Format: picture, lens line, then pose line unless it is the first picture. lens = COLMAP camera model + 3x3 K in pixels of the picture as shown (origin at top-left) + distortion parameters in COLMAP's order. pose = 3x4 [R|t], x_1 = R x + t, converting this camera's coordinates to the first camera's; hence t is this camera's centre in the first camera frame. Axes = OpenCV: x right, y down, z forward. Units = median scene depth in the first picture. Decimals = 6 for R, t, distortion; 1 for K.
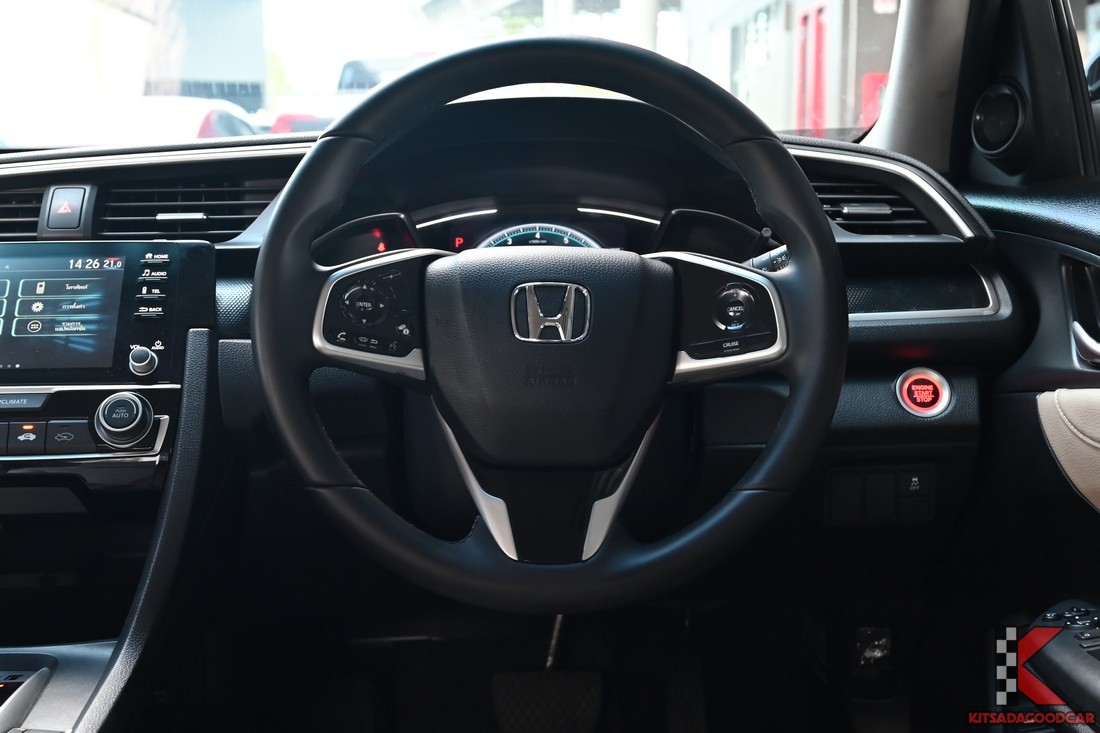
lens RADIAL K [[1483.5, 0, 552.4], [0, 1483.5, 358.4], [0, 0, 1]] dist [-0.018973, 0.000000]
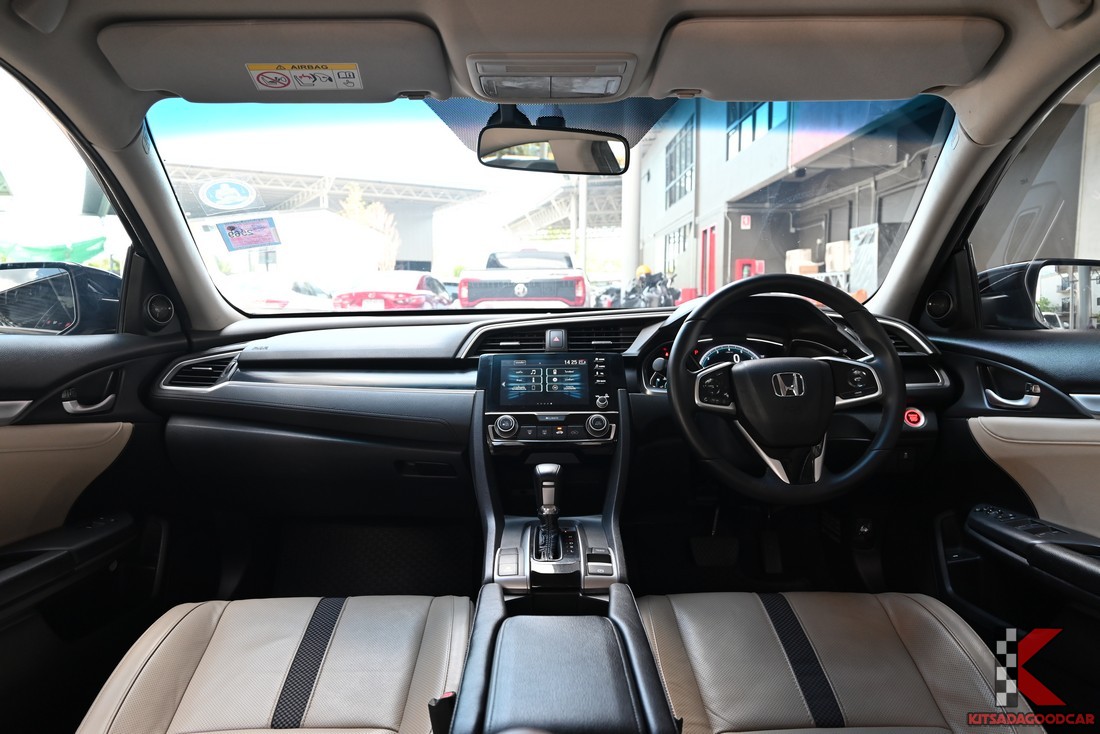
lens RADIAL K [[750.8, 0, 545.9], [0, 750.8, 377.3], [0, 0, 1]] dist [0.006450, 0.005284]
pose [[0.999899, 0.007725, -0.011892, -0.342322], [-0.008060, 0.999564, -0.028398, -0.002981], [0.011667, 0.028491, 0.999526, -0.243202]]
